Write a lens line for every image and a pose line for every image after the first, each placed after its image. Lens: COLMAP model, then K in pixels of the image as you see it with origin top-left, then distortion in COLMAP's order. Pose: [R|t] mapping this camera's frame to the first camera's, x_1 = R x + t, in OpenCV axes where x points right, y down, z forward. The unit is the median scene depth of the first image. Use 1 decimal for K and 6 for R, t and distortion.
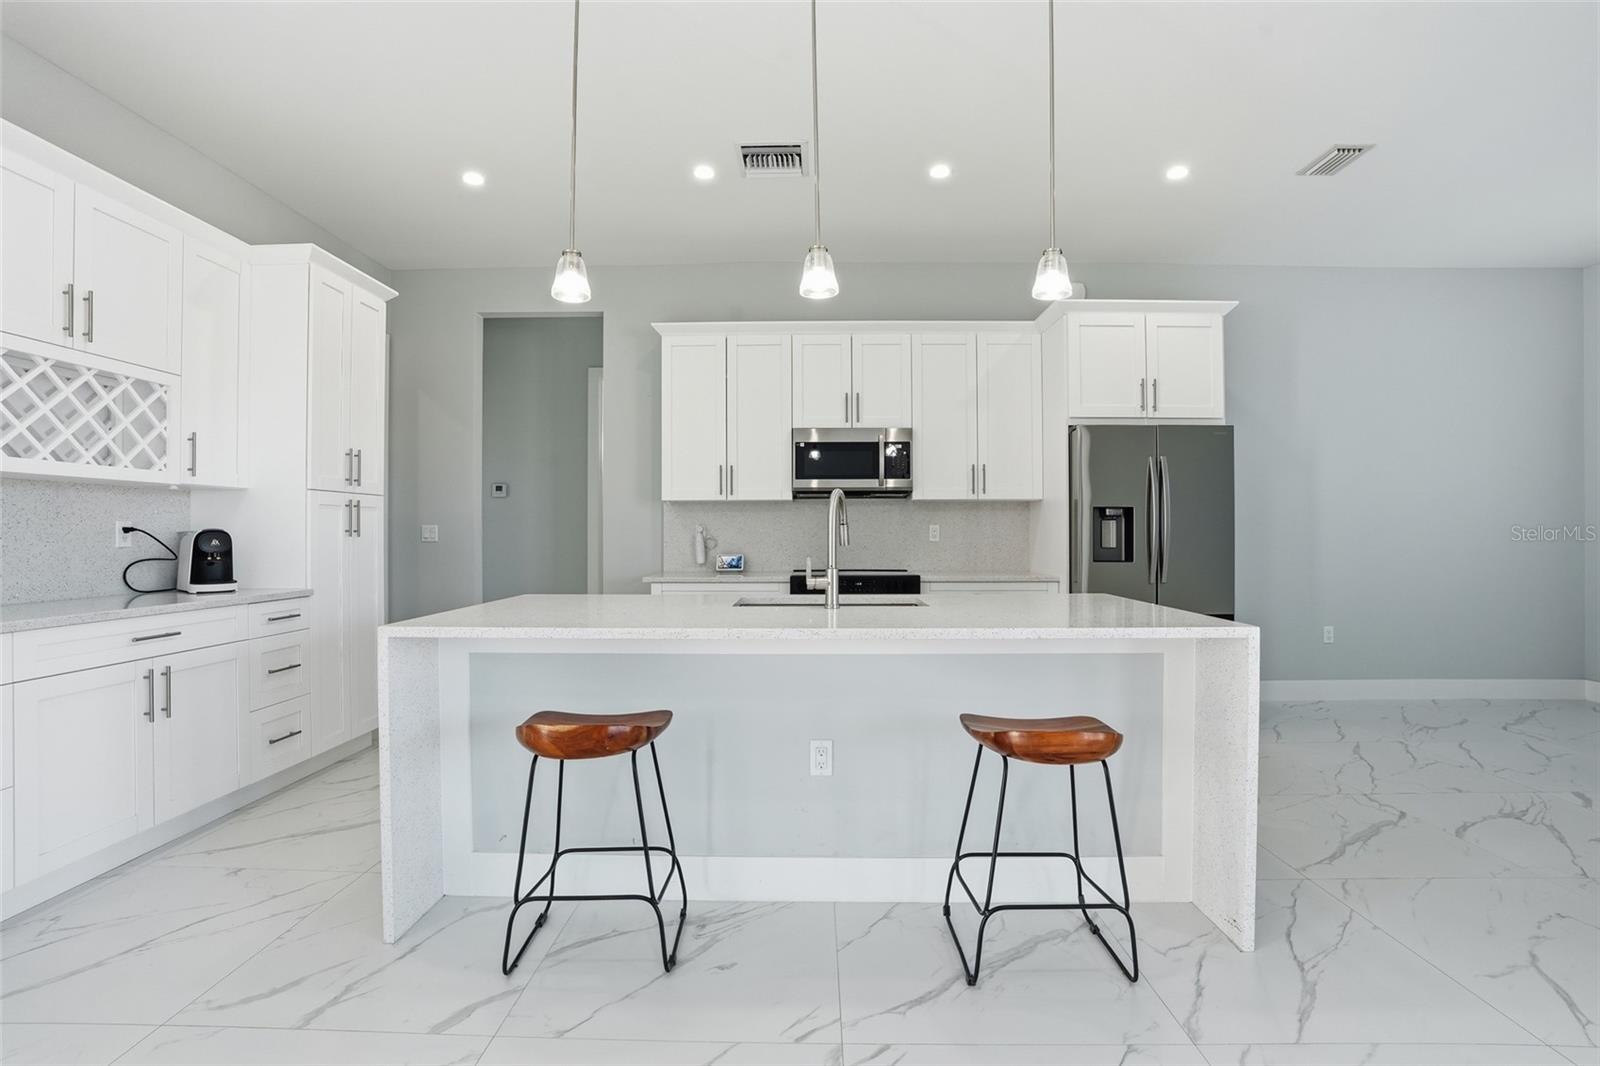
lens RADIAL K [[755.3, 0, 790.6], [0, 755.3, 524.8], [0, 0, 1]] dist [-0.045965, -0.000055]
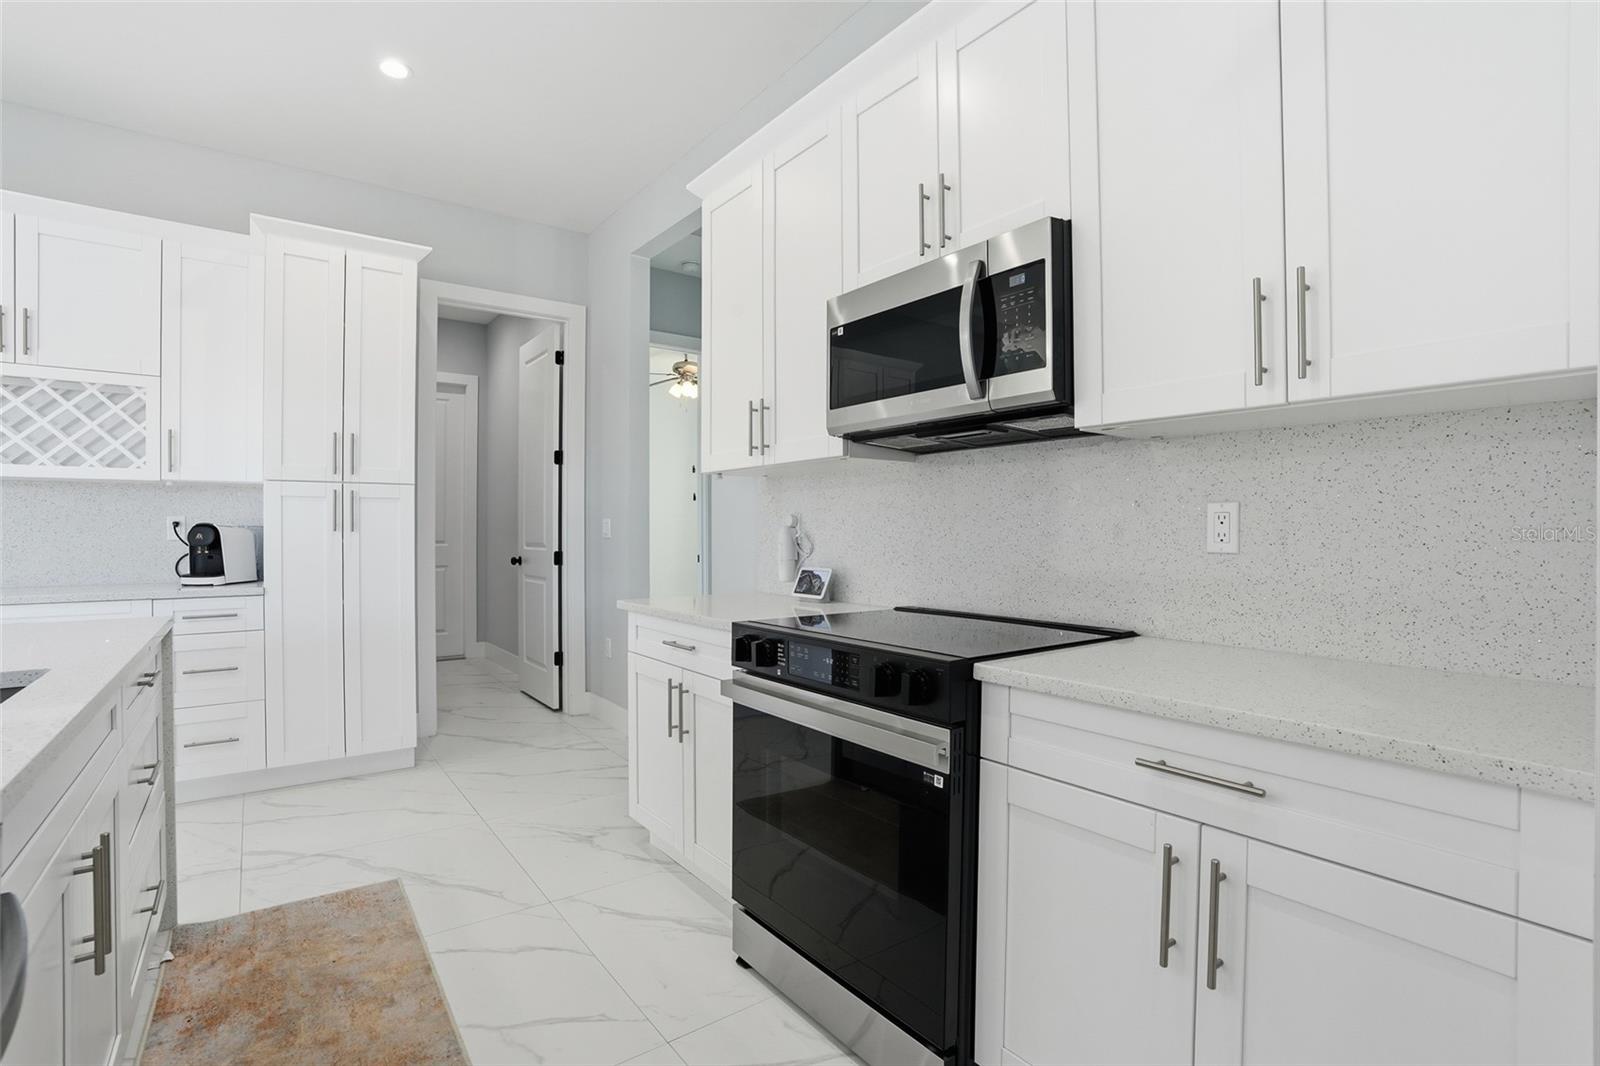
lens RADIAL K [[755.3, 0, 790.6], [0, 755.3, 524.8], [0, 0, 1]] dist [-0.045965, -0.000055]
pose [[0.610946, -0.003211, -0.791666, 0.444375], [0.007603, 0.999969, 0.001811, 0.010453], [0.791636, -0.007125, 0.610952, 0.873432]]
